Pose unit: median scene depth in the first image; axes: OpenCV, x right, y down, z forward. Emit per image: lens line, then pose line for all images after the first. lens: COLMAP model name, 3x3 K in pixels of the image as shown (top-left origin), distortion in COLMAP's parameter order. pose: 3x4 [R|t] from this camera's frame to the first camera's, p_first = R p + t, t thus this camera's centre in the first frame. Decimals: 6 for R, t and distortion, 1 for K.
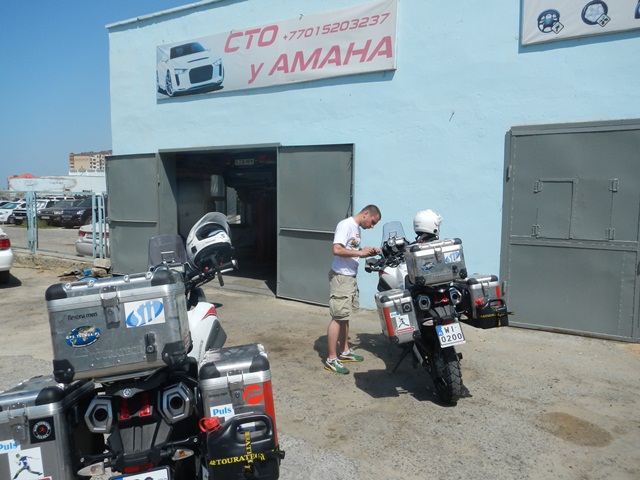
lens RADIAL K [[521.3, 0, 320.0], [0, 521.3, 240.0], [0, 0, 1]] dist [0.009673, 0.001961]
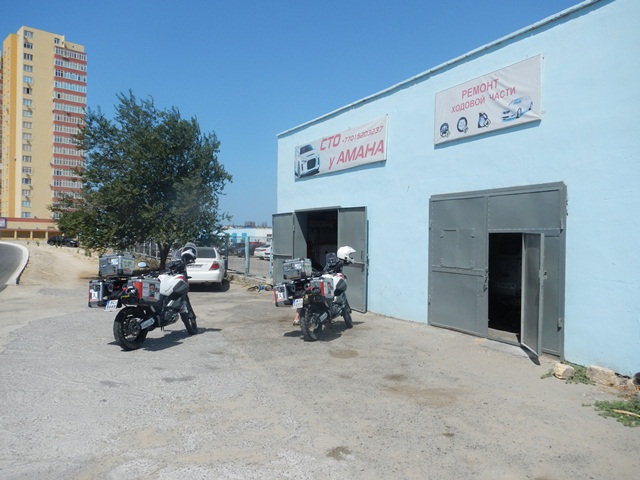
lens RADIAL K [[521.3, 0, 320.0], [0, 521.3, 240.0], [0, 0, 1]] dist [0.009673, 0.001961]
pose [[0.863788, 0.007101, -0.503805, 0.755016], [-0.051723, 0.995868, -0.074644, 0.043199], [0.501193, 0.090535, 0.860586, -0.432404]]
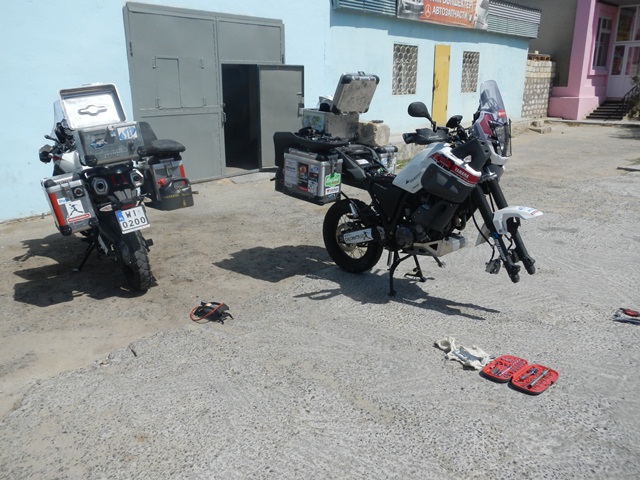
lens RADIAL K [[521.3, 0, 320.0], [0, 521.3, 240.0], [0, 0, 1]] dist [0.009673, 0.001961]
pose [[0.136565, -0.293826, 0.946053, -0.616153], [0.089584, 0.954750, 0.283595, -0.020069], [-0.986572, 0.046022, 0.156708, 0.415067]]
